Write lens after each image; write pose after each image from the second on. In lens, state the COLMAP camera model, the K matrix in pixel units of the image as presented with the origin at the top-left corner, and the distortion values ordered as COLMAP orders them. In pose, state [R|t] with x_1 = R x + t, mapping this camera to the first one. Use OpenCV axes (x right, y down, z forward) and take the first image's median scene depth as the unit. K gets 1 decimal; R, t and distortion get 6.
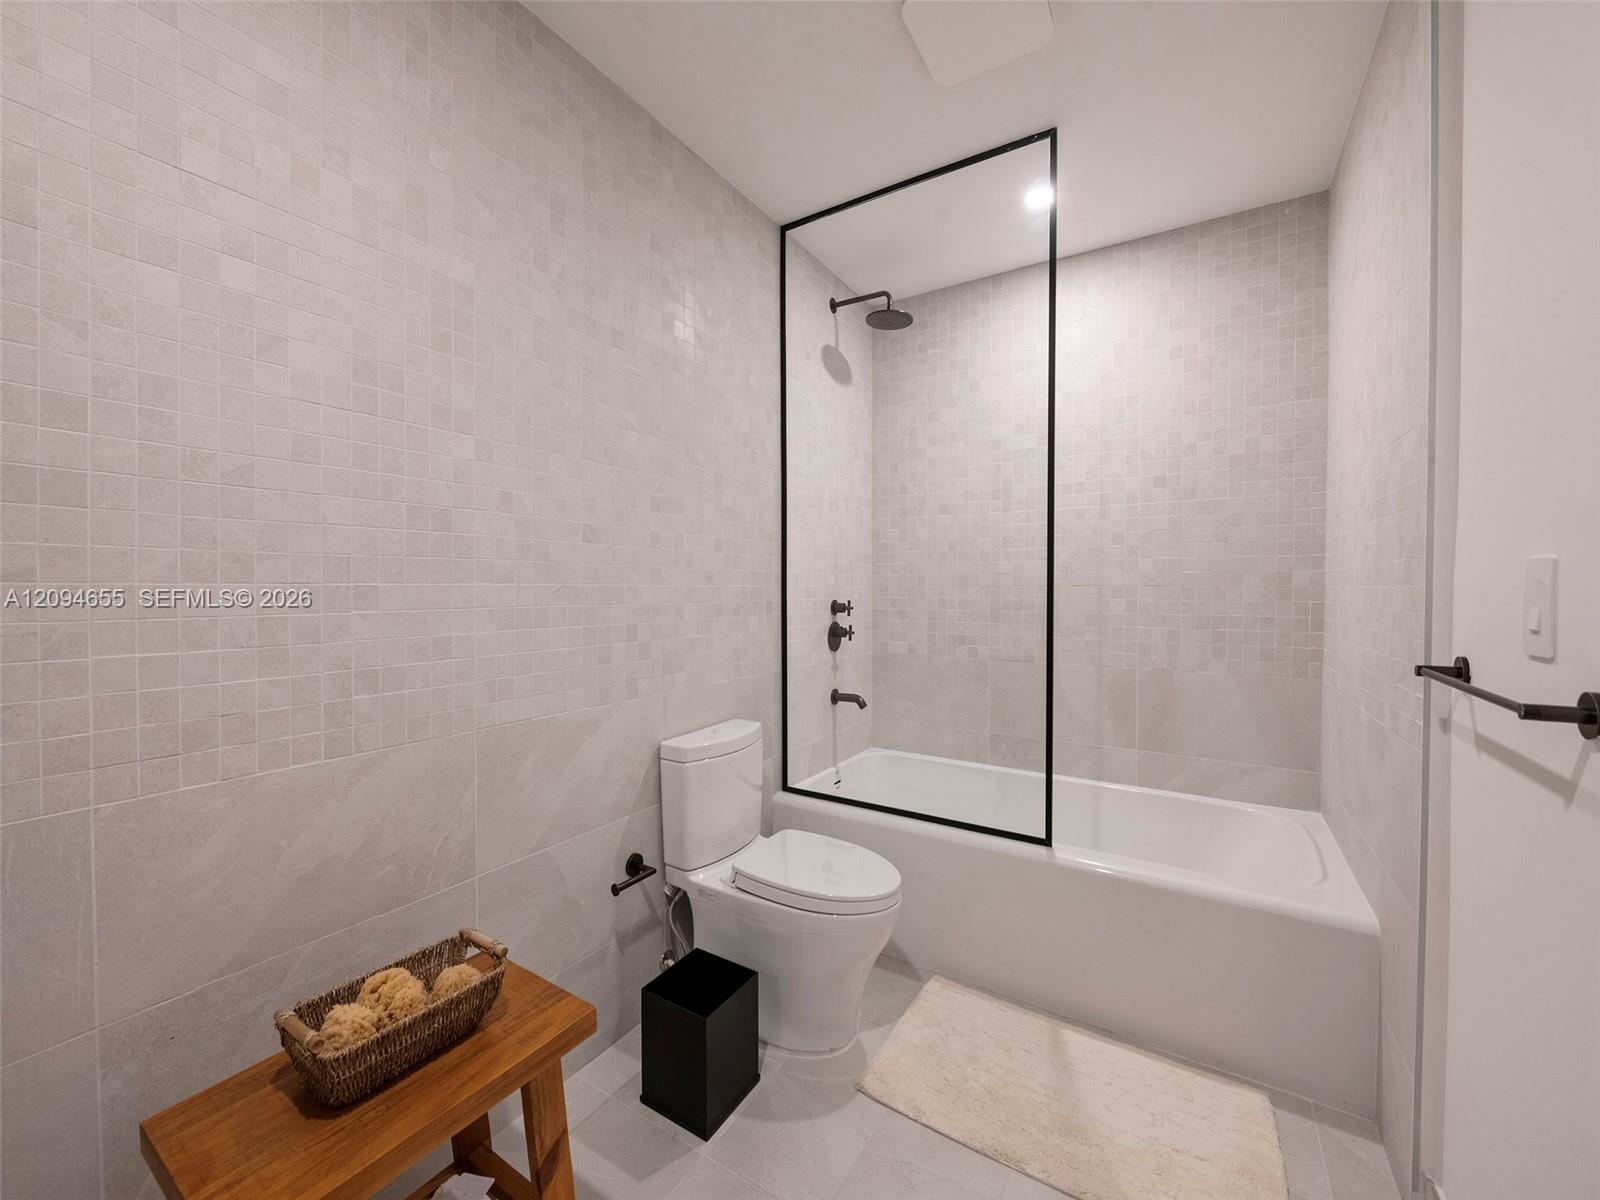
lens RADIAL K [[633.7, 0, 800.5], [0, 633.7, 598.4], [0, 0, 1]] dist [0.000071, -0.000031]
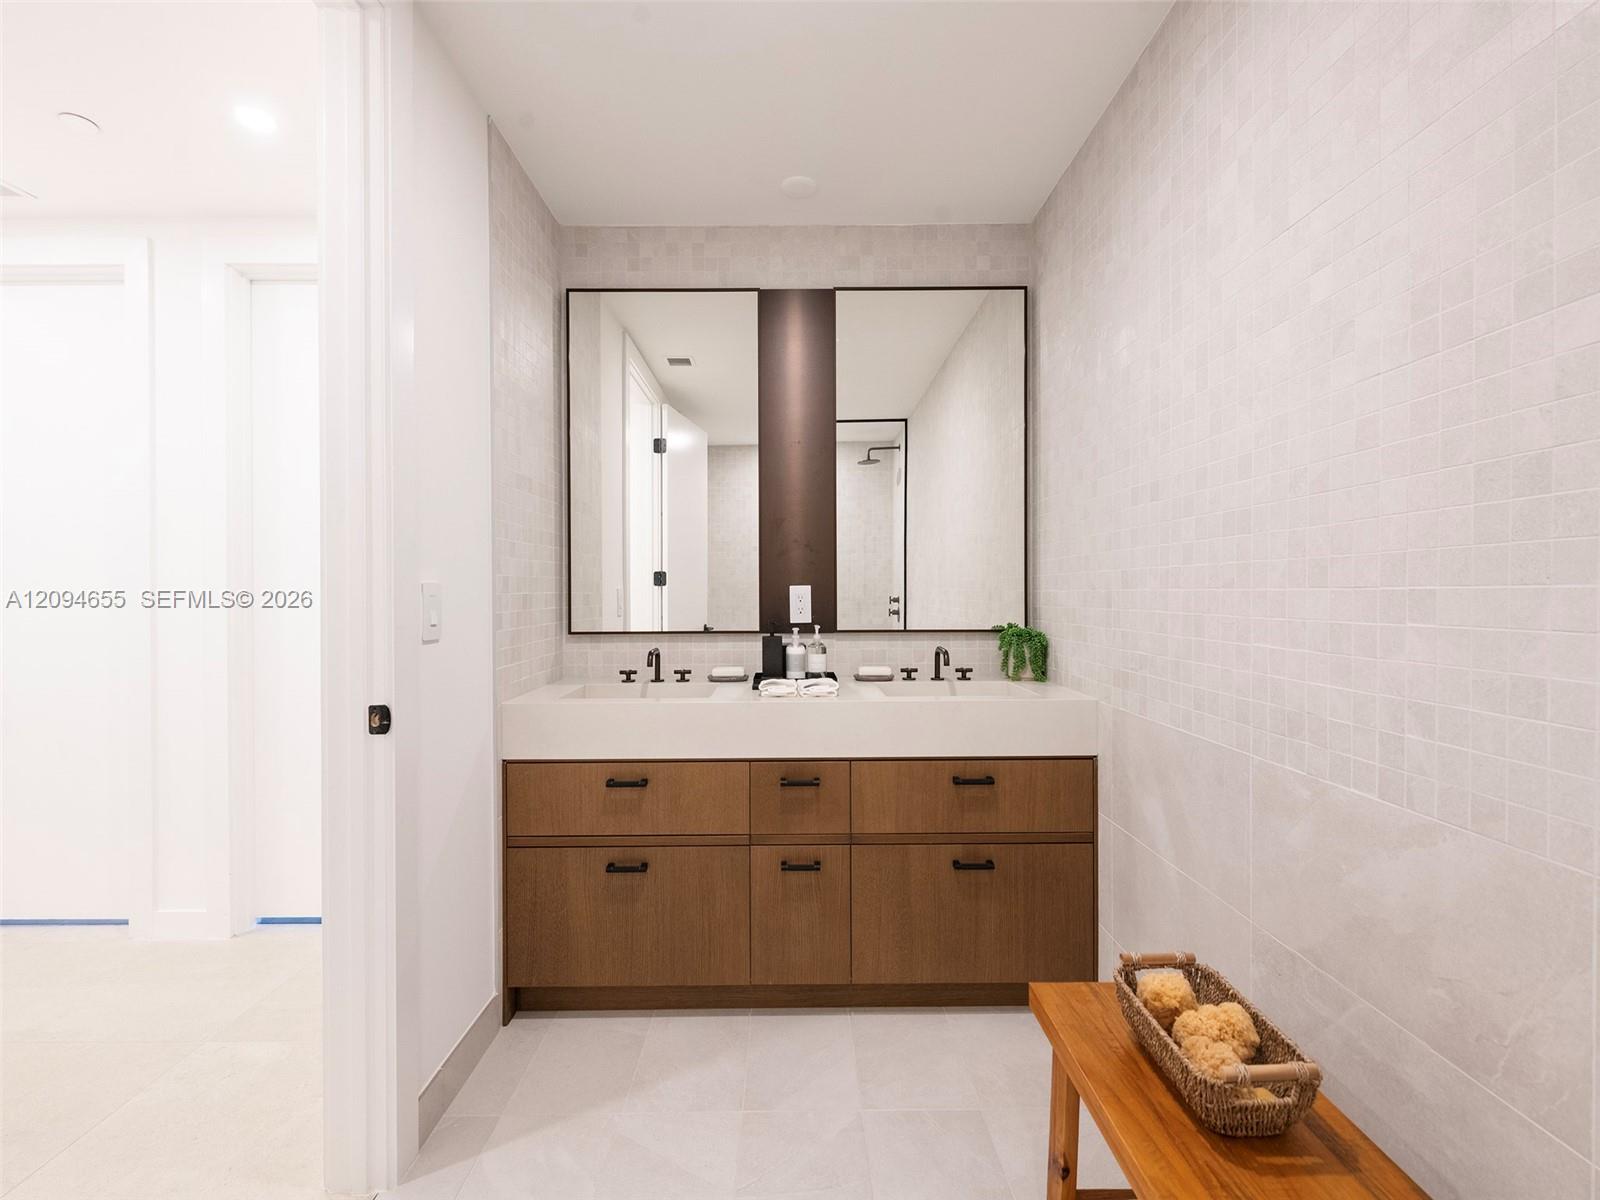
lens RADIAL K [[703.9, 0, 800.6], [0, 703.9, 597.6], [0, 0, 1]] dist [-0.000730, -0.000155]
pose [[-0.841466, 0.008963, -0.540236, 0.405318], [-0.003837, 0.999738, 0.022564, -0.029030], [0.540297, 0.021060, -0.841211, 1.416805]]
